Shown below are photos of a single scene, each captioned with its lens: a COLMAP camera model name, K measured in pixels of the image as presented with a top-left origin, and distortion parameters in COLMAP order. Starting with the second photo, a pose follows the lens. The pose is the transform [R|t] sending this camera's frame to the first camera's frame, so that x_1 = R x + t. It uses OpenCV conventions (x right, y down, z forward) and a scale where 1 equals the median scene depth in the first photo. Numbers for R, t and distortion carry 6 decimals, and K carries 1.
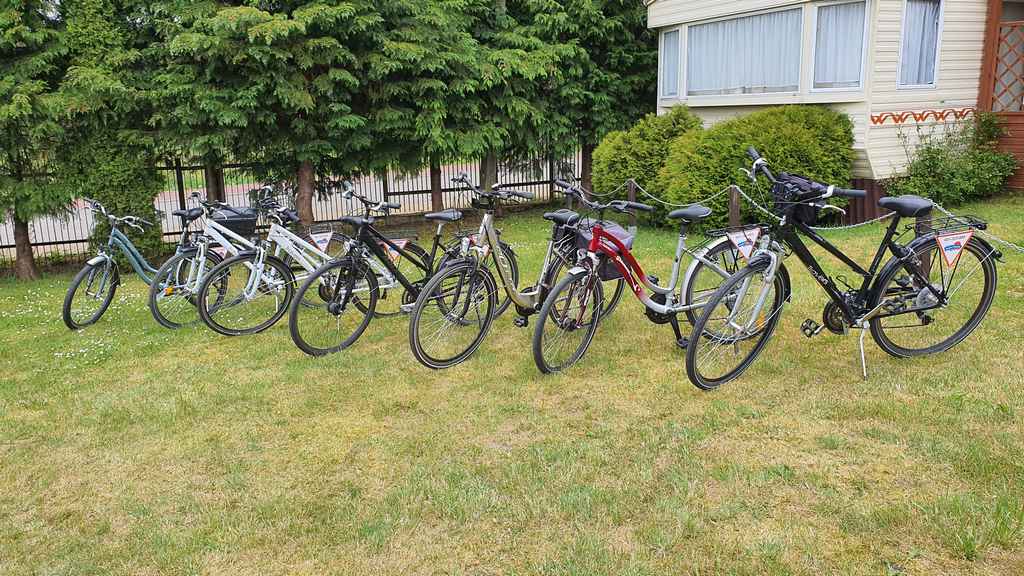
lens RADIAL K [[801.9, 0, 507.8], [0, 801.9, 274.7], [0, 0, 1]] dist [0.109403, -0.251006]
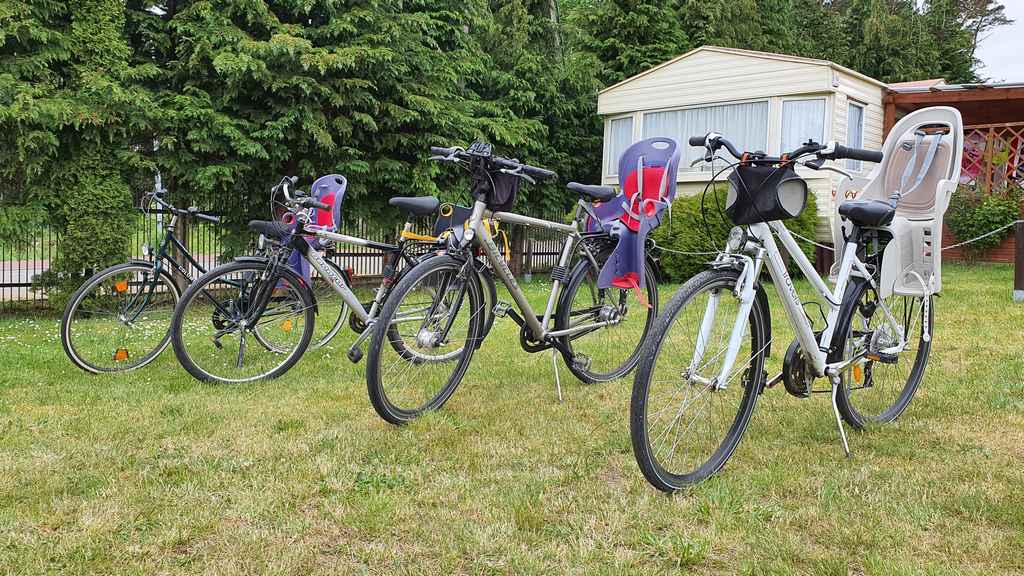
lens RADIAL K [[801.9, 0, 507.8], [0, 801.9, 274.7], [0, 0, 1]] dist [0.109403, -0.251006]
pose [[0.938485, 0.038485, 0.343170, -0.361977], [0.014106, 0.988668, -0.149452, 0.090390], [-0.345033, 0.145099, 0.927307, 0.049196]]
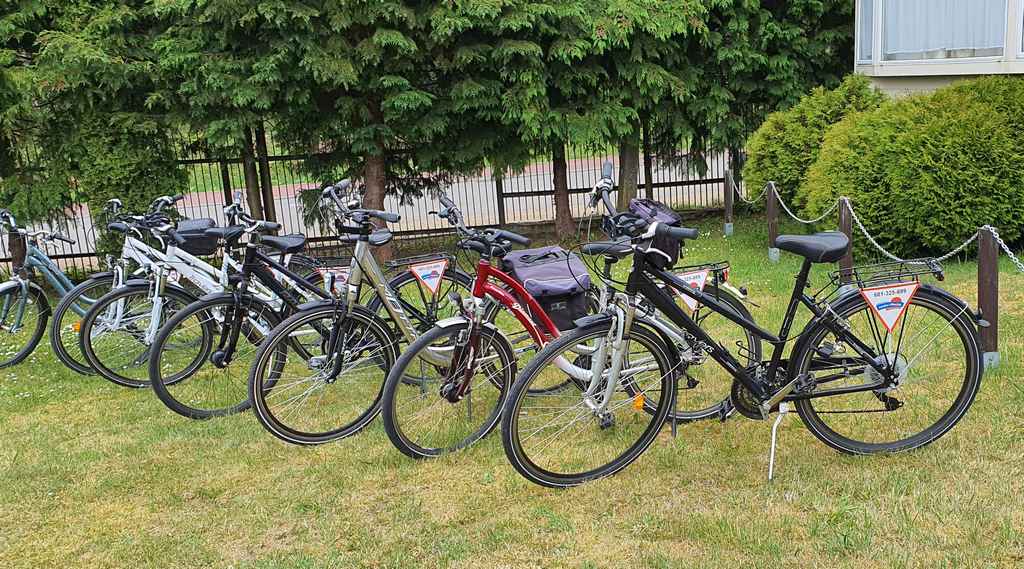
lens RADIAL K [[1095.3, 0, 683.3], [0, 1095.3, 359.5], [0, 0, 1]] dist [0.074785, -0.140657]
pose [[0.991311, 0.026740, -0.128795, 0.195845], [-0.019147, 0.998025, 0.059836, -0.016060], [0.130140, -0.056850, 0.989864, 0.008137]]
